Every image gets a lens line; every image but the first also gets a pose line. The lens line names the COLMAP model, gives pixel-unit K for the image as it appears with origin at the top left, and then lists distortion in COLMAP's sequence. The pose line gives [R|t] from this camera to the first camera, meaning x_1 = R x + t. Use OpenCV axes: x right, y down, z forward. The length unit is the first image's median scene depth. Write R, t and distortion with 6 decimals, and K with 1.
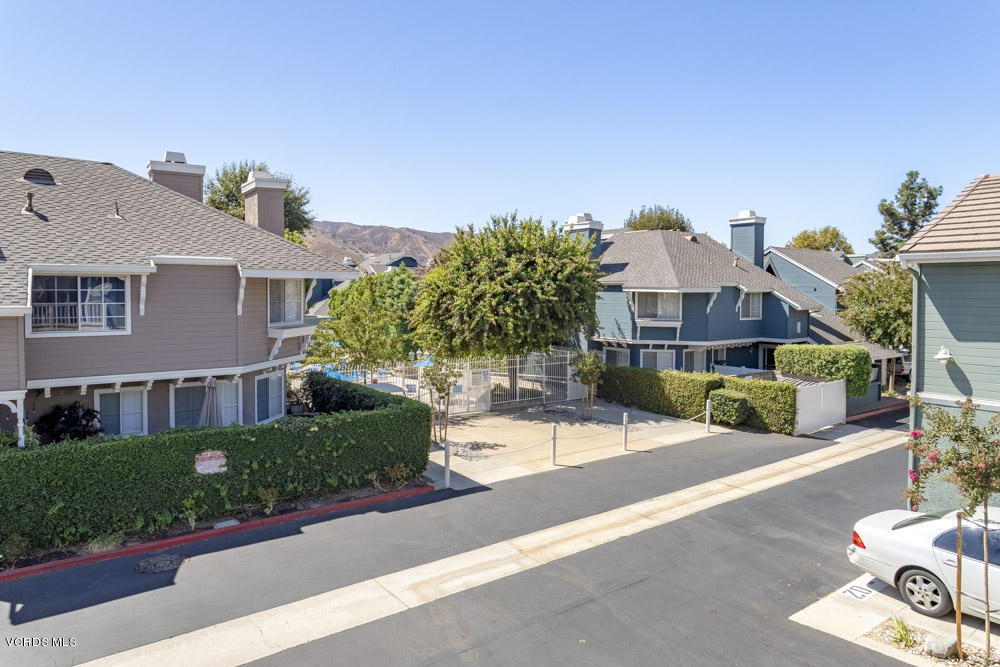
lens RADIAL K [[613.9, 0, 500.0], [0, 613.9, 333.5], [0, 0, 1]] dist [-0.000840, -0.000378]
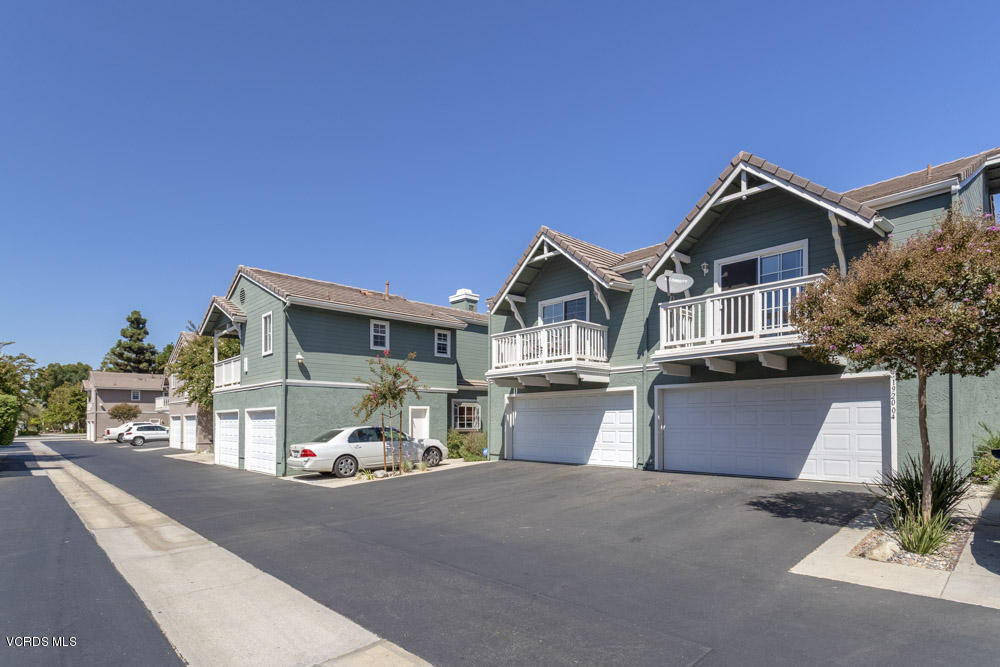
lens RADIAL K [[489.5, 0, 502.7], [0, 489.5, 322.4], [0, 0, 1]] dist [0.001431, 0.000197]
pose [[-0.109339, 0.188490, 0.975969, -0.835139], [0.066015, 0.981065, -0.182079, 0.242882], [-0.991810, 0.044520, -0.119712, 0.564104]]
